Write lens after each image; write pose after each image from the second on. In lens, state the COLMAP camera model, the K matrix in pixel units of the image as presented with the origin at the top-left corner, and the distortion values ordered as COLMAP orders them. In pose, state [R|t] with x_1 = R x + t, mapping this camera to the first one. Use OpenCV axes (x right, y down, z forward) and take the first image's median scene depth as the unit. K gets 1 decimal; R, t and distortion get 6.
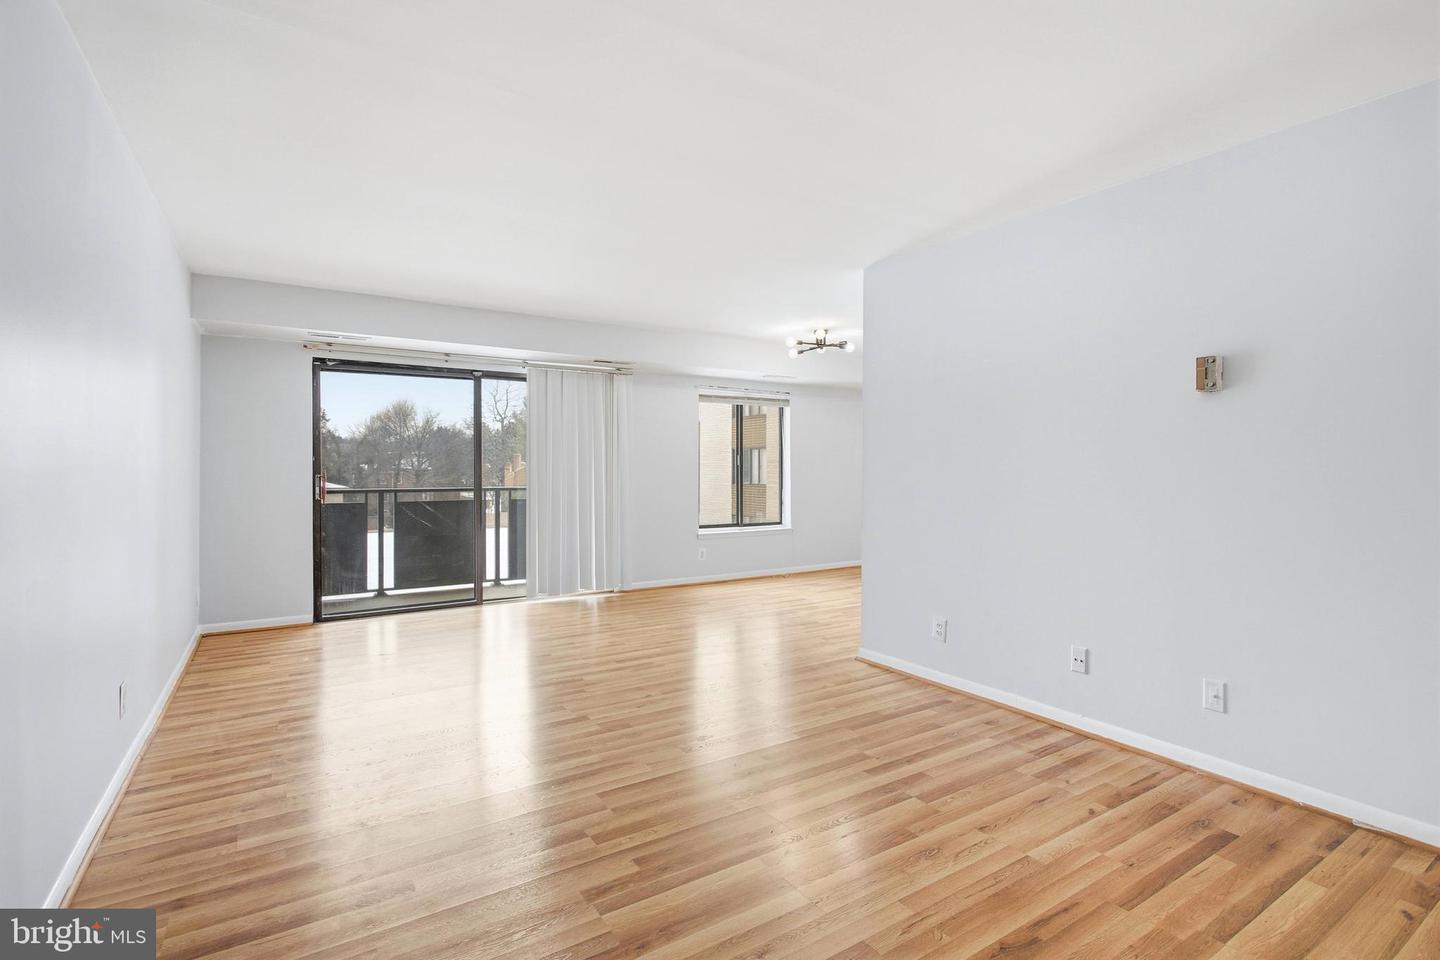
lens RADIAL K [[682.6, 0, 726.0], [0, 682.6, 473.4], [0, 0, 1]] dist [-0.003397, 0.000278]
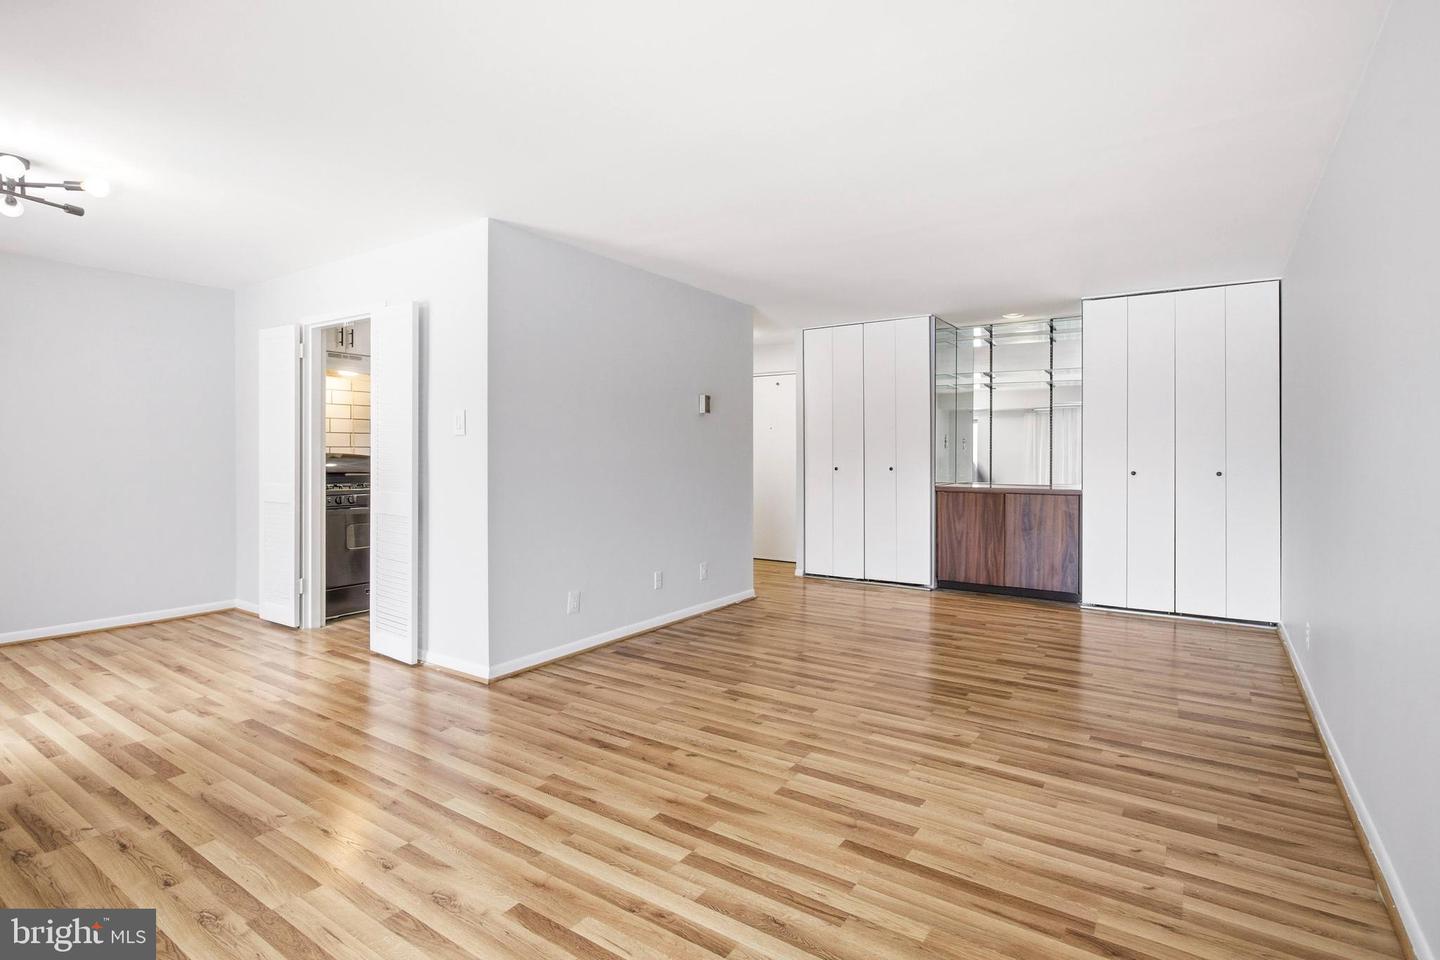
lens RADIAL K [[700.4, 0, 731.3], [0, 700.4, 456.5], [0, 0, 1]] dist [-0.004595, -0.000306]
pose [[-0.395588, -0.005025, 0.918414, -0.431781], [0.005394, 0.999955, 0.007795, -0.005712], [-0.918412, 0.008037, -0.395543, 0.648286]]
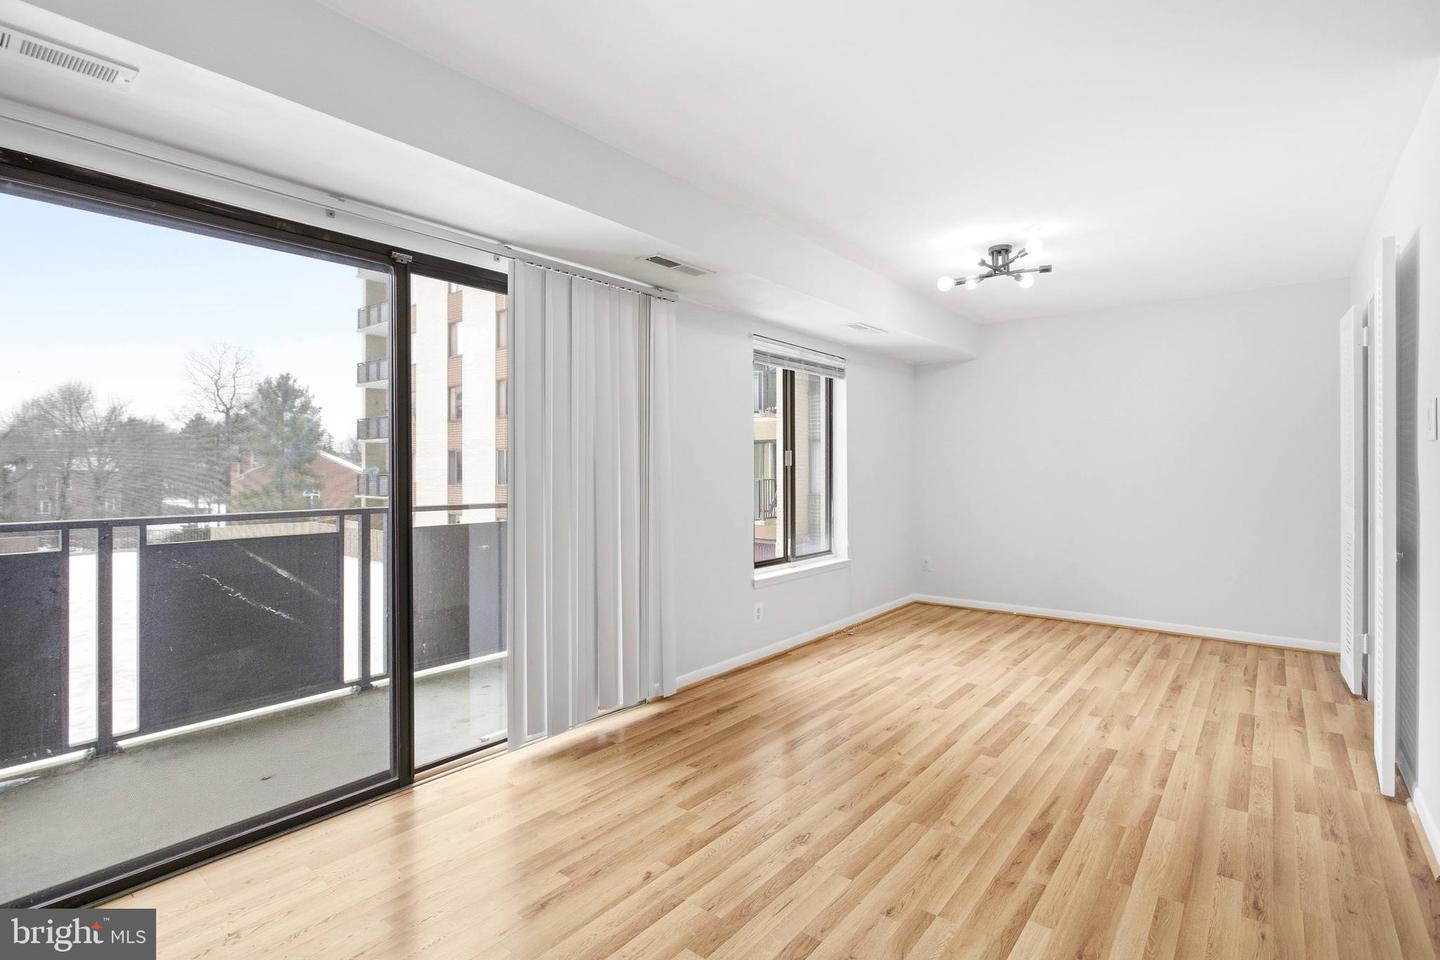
lens RADIAL K [[686.4, 0, 729.6], [0, 686.4, 468.1], [0, 0, 1]] dist [-0.004011, -0.000150]
pose [[0.947928, -0.001887, 0.318479, -0.254911], [0.004571, 0.999960, -0.007680, -0.005399], [-0.318451, 0.008736, 0.947899, 0.432122]]
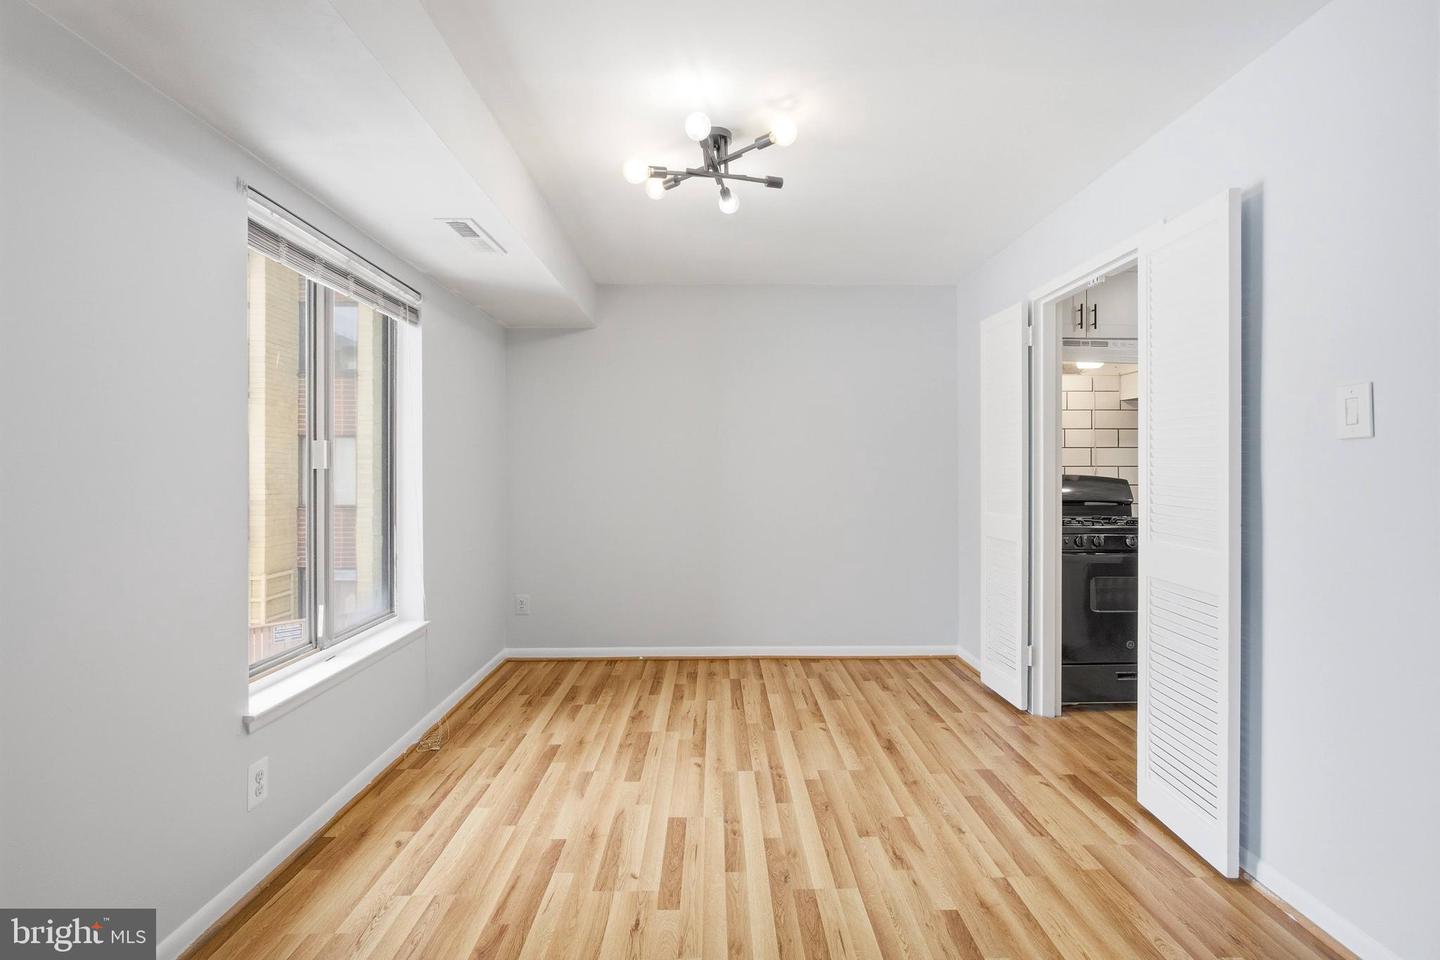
lens RADIAL K [[682.6, 0, 726.0], [0, 682.6, 473.4], [0, 0, 1]] dist [-0.003397, 0.000278]
pose [[0.530836, -0.002191, 0.847472, -0.172703], [0.008111, 0.999964, -0.002496, -0.007675], [-0.847436, 0.008199, 0.530835, 0.688751]]
